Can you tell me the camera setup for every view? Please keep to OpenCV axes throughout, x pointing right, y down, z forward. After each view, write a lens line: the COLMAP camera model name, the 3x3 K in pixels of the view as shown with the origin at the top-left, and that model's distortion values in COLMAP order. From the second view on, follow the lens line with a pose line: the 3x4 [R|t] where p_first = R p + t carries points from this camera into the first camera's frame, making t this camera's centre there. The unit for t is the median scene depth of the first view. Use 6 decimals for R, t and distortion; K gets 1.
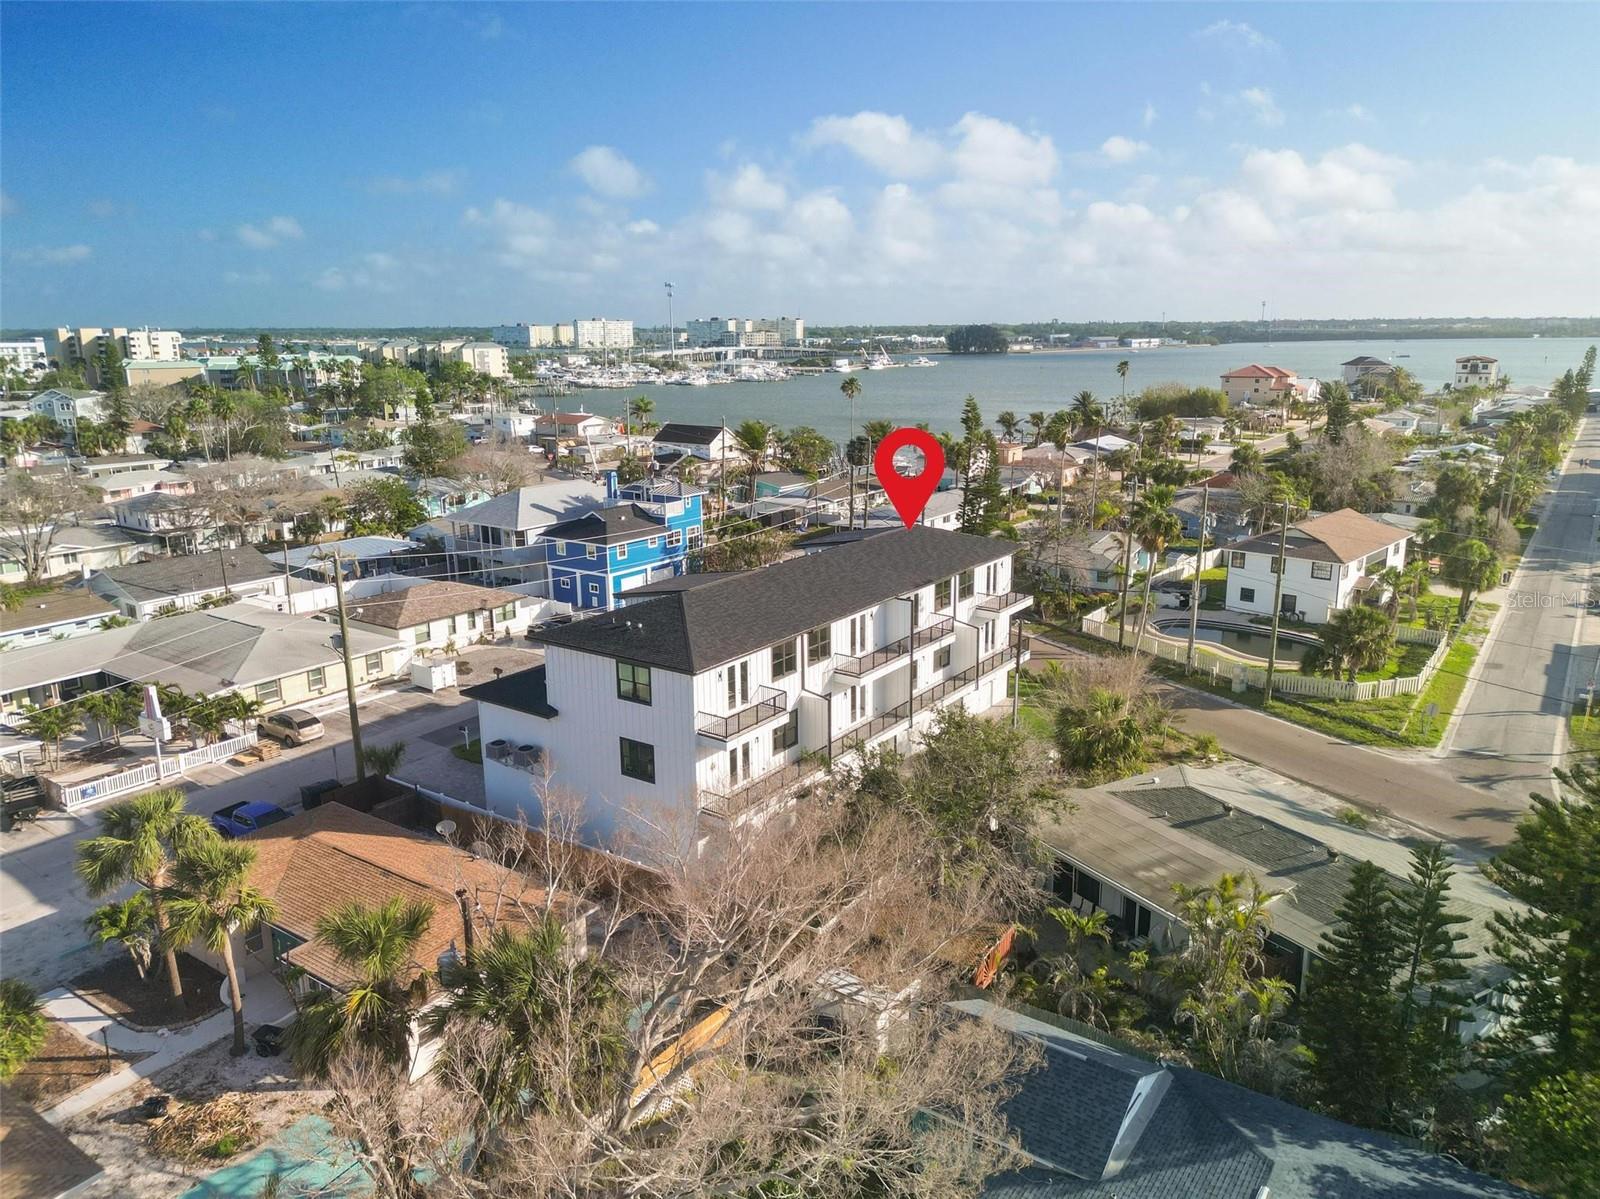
lens RADIAL K [[1102.5, 0, 803.3], [0, 1102.5, 597.3], [0, 0, 1]] dist [0.074576, -0.067920]
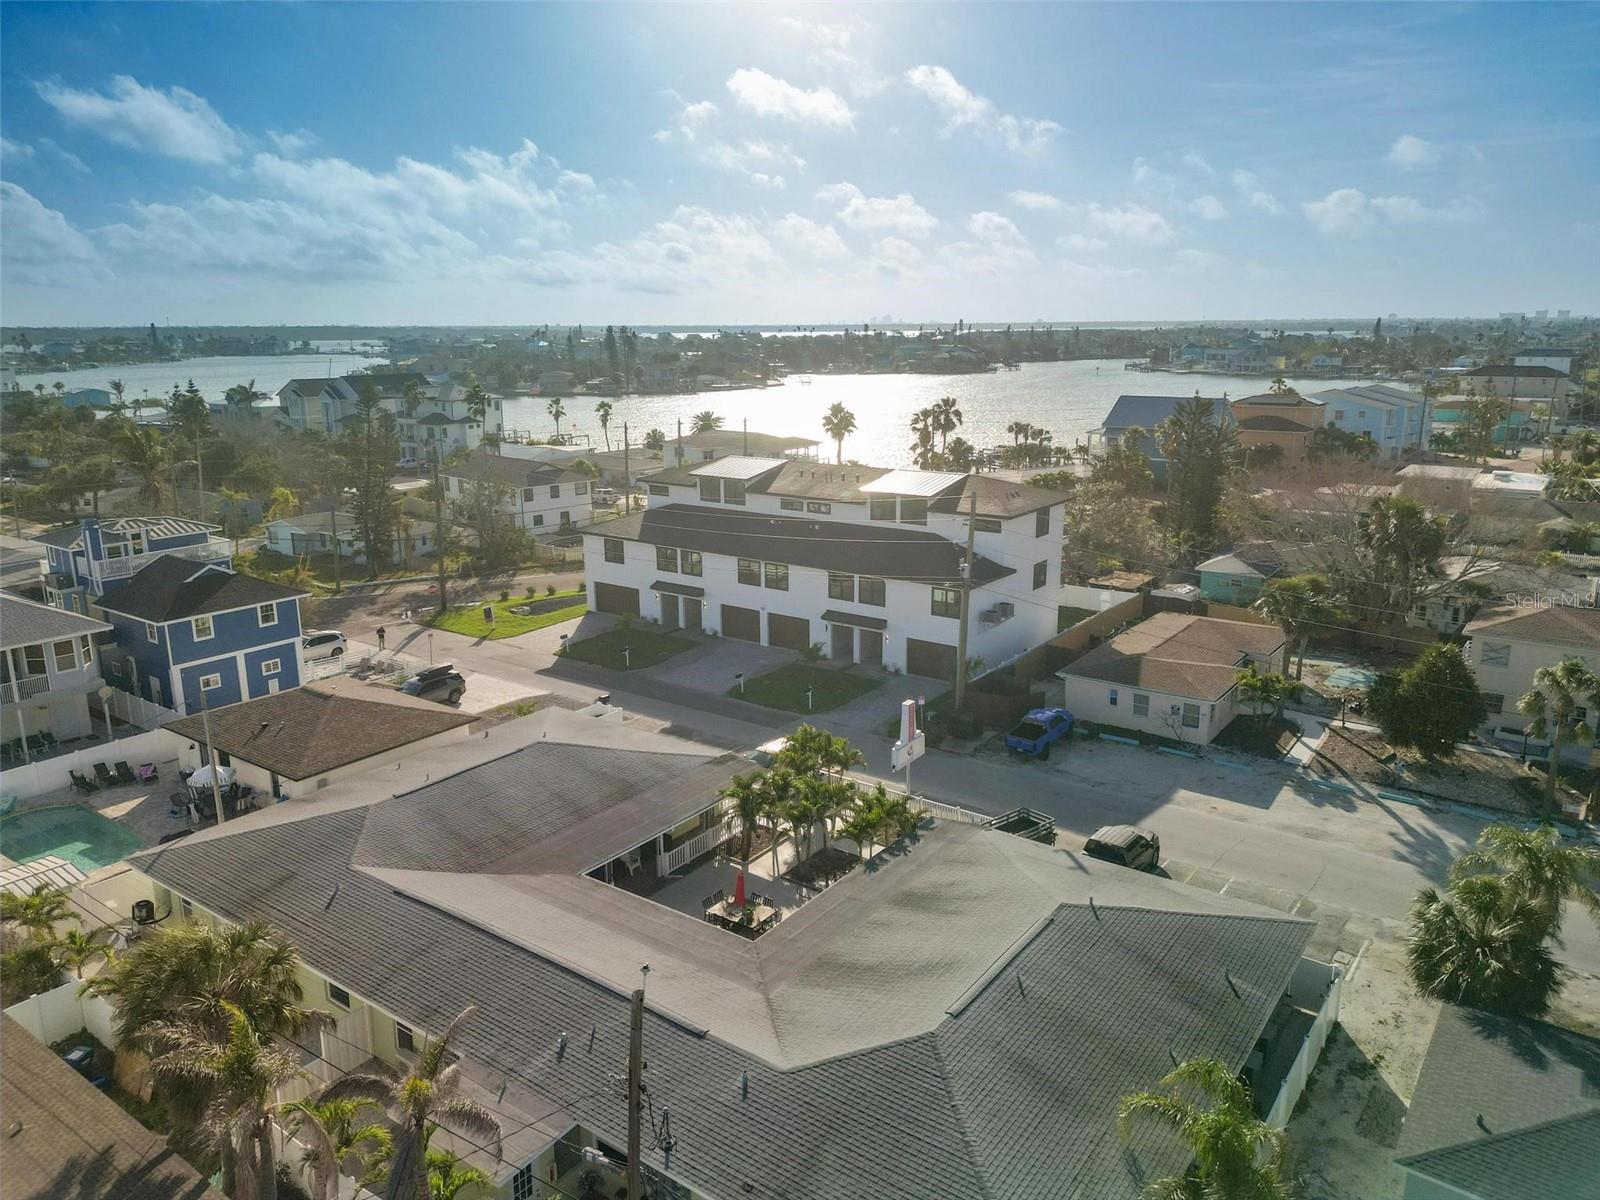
lens RADIAL K [[1102.5, 0, 803.3], [0, 1102.5, 597.8], [0, 0, 1]] dist [0.074576, -0.067920]
pose [[0.023508, -0.230157, 0.972870, -0.808112], [0.244982, 0.944794, 0.217595, -0.113783], [-0.969243, 0.233220, 0.078595, 0.587977]]
